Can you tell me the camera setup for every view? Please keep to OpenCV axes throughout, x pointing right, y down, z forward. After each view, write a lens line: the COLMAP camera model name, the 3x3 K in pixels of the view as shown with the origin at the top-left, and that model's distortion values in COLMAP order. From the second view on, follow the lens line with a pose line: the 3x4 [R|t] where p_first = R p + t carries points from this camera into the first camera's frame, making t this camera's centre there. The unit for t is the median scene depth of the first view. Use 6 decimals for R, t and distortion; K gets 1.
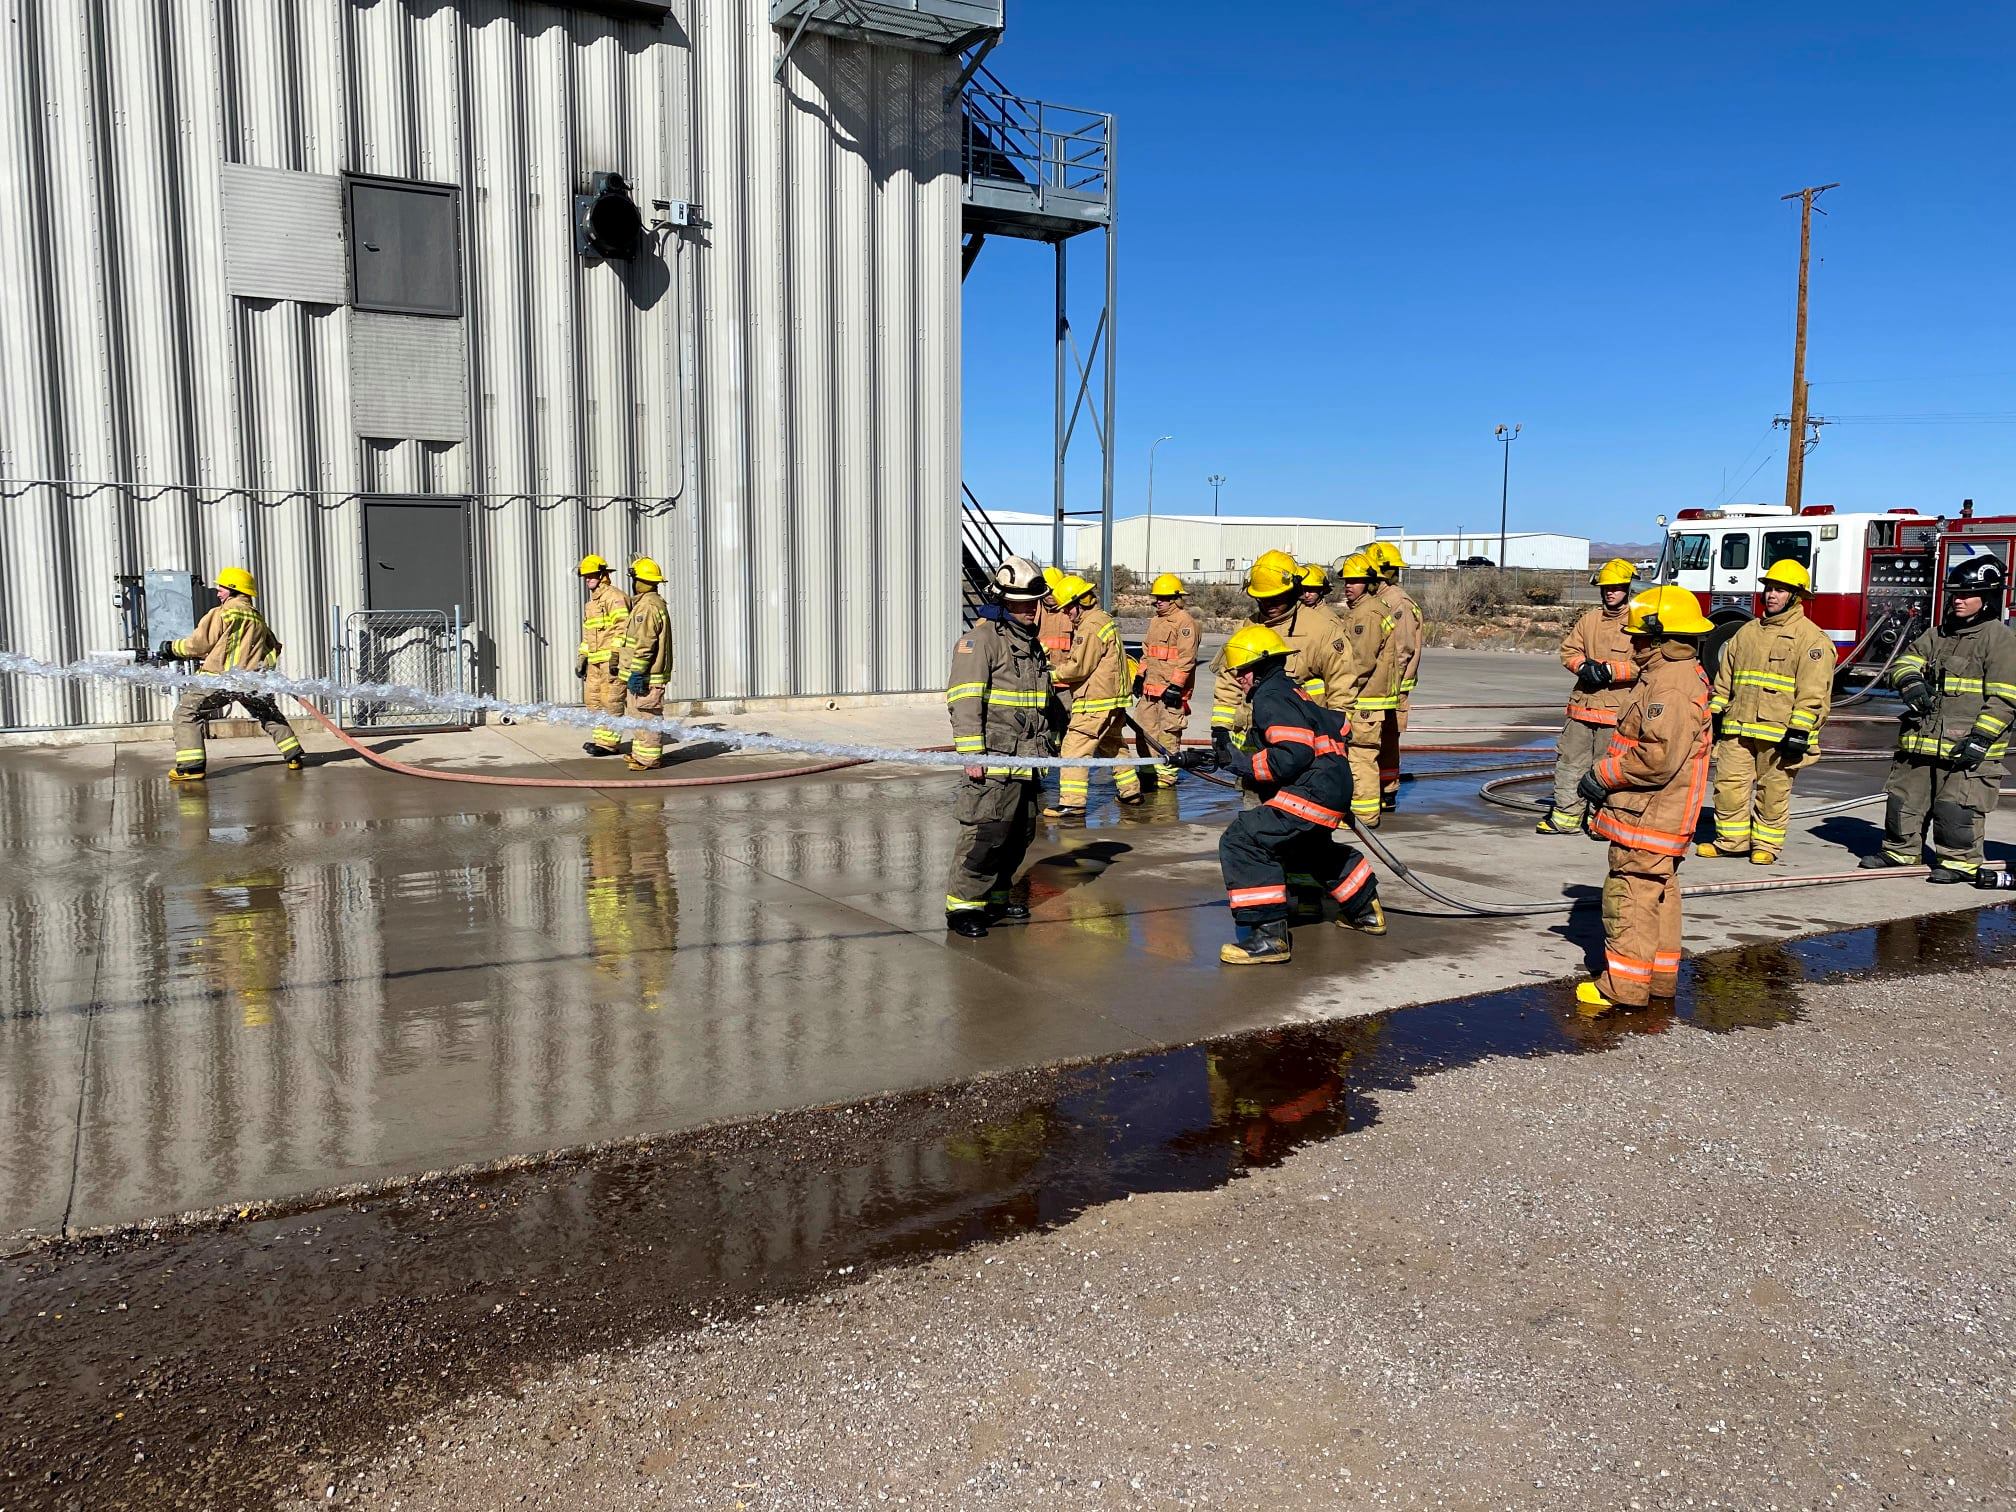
lens RADIAL K [[1462.5, 0, 1008.0], [0, 1462.5, 756.0], [0, 0, 1]] dist [0.089281, -0.125908]
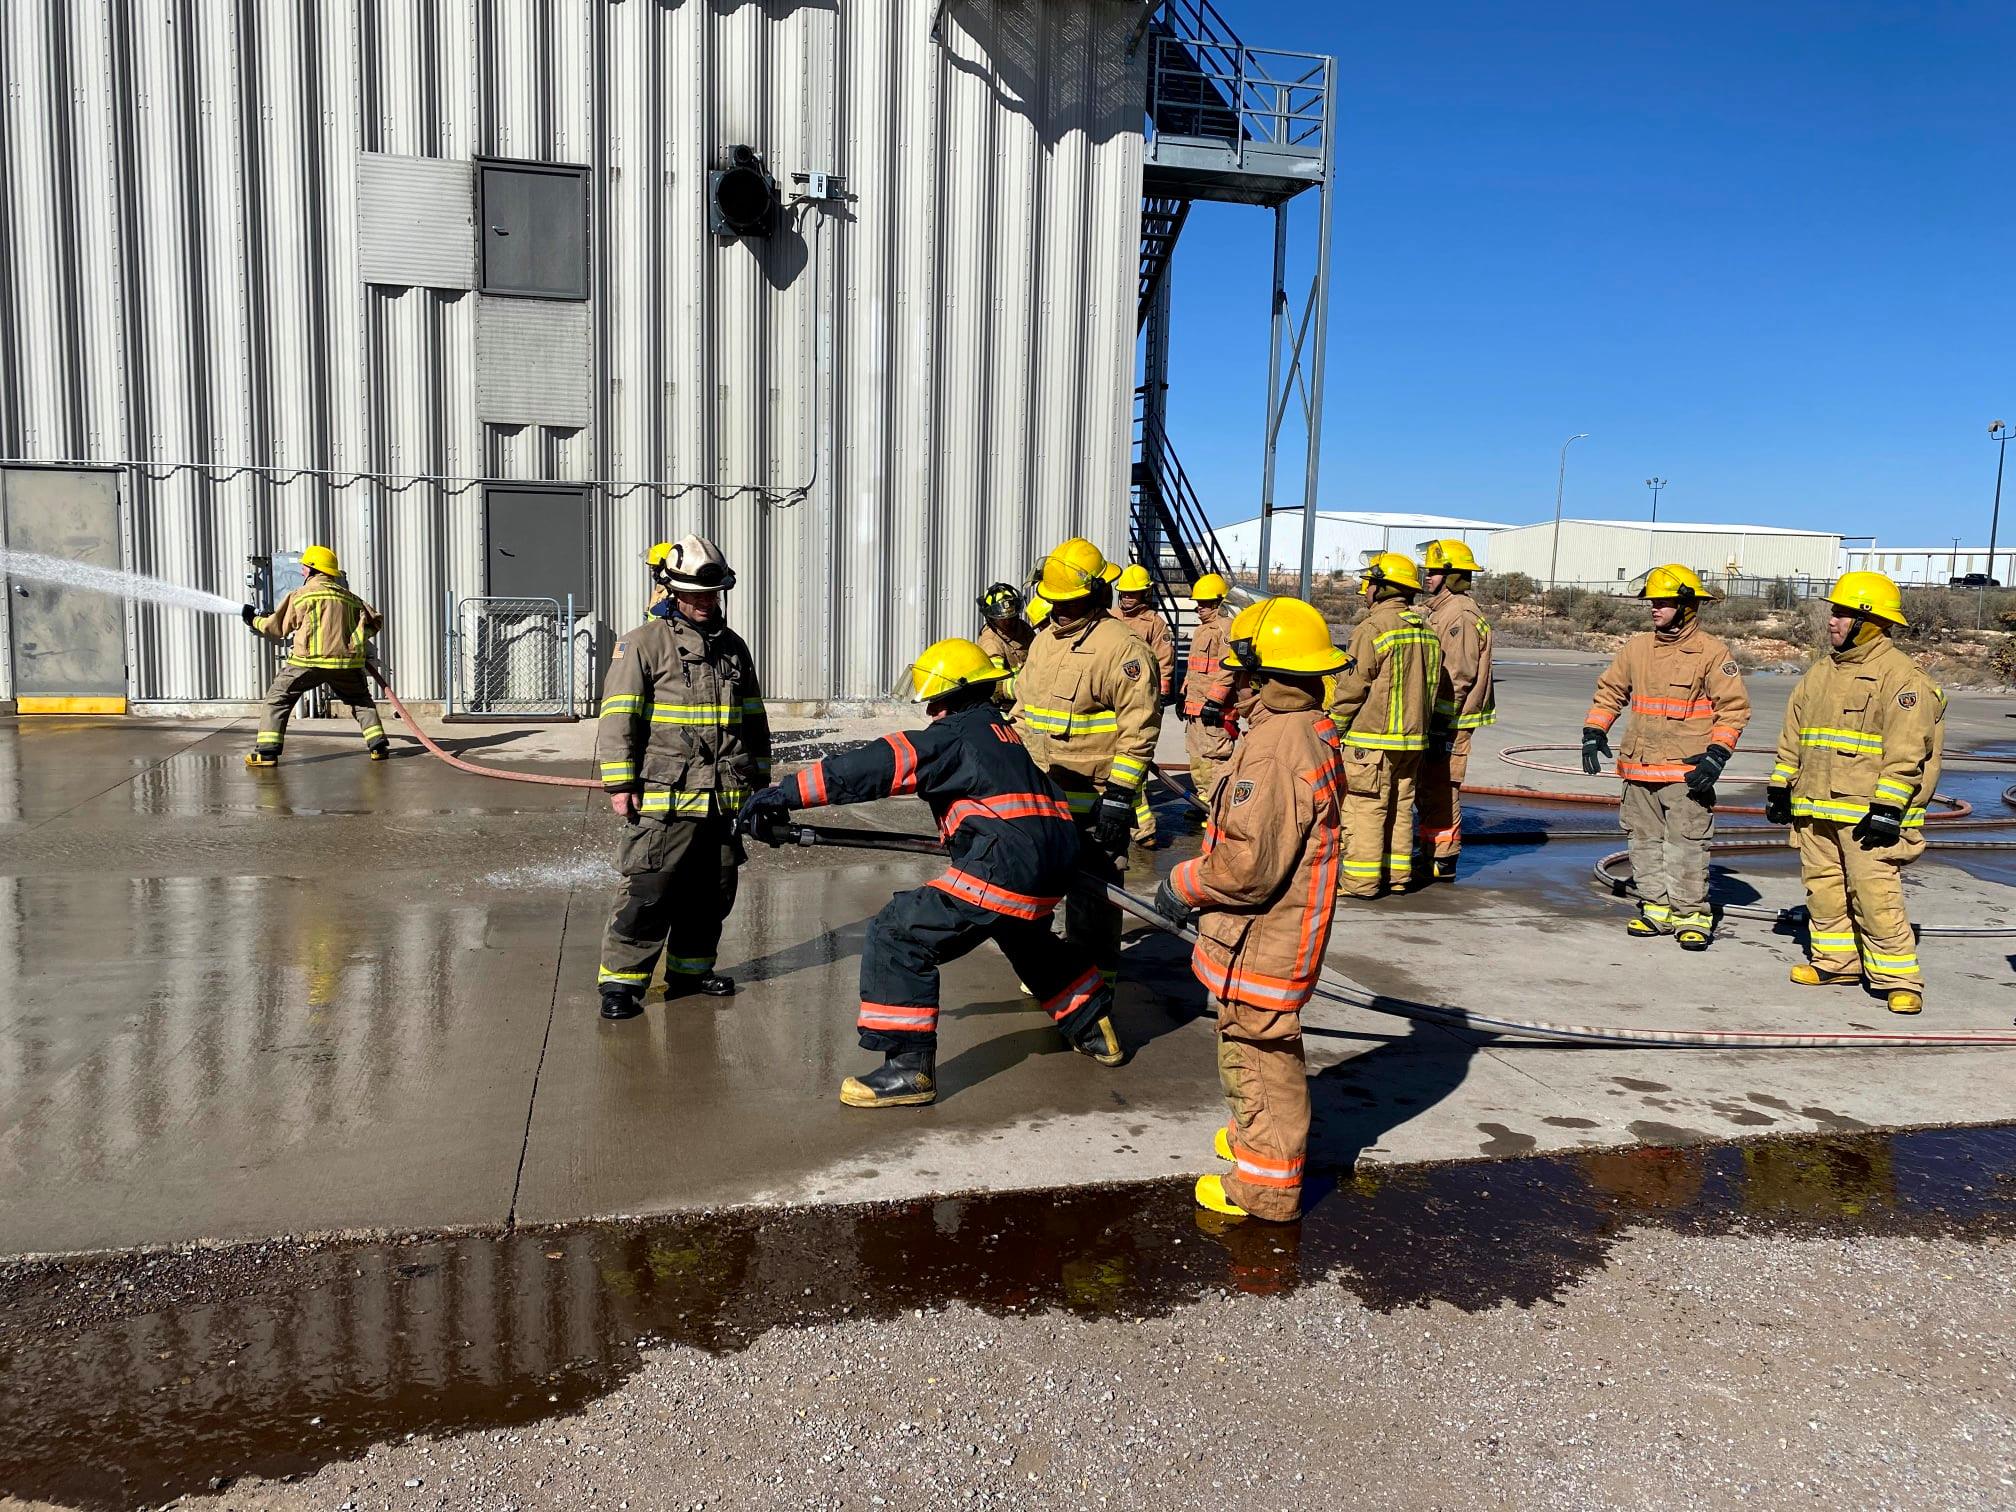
lens RADIAL K [[1471.2, 0, 1008.0], [0, 1471.2, 756.0], [0, 0, 1]] dist [0.098306, -0.165736]
pose [[0.965064, 0.053011, -0.256595, 0.167686], [-0.053808, 0.998544, 0.003921, -0.014075], [0.256429, 0.010023, 0.966511, 0.122412]]
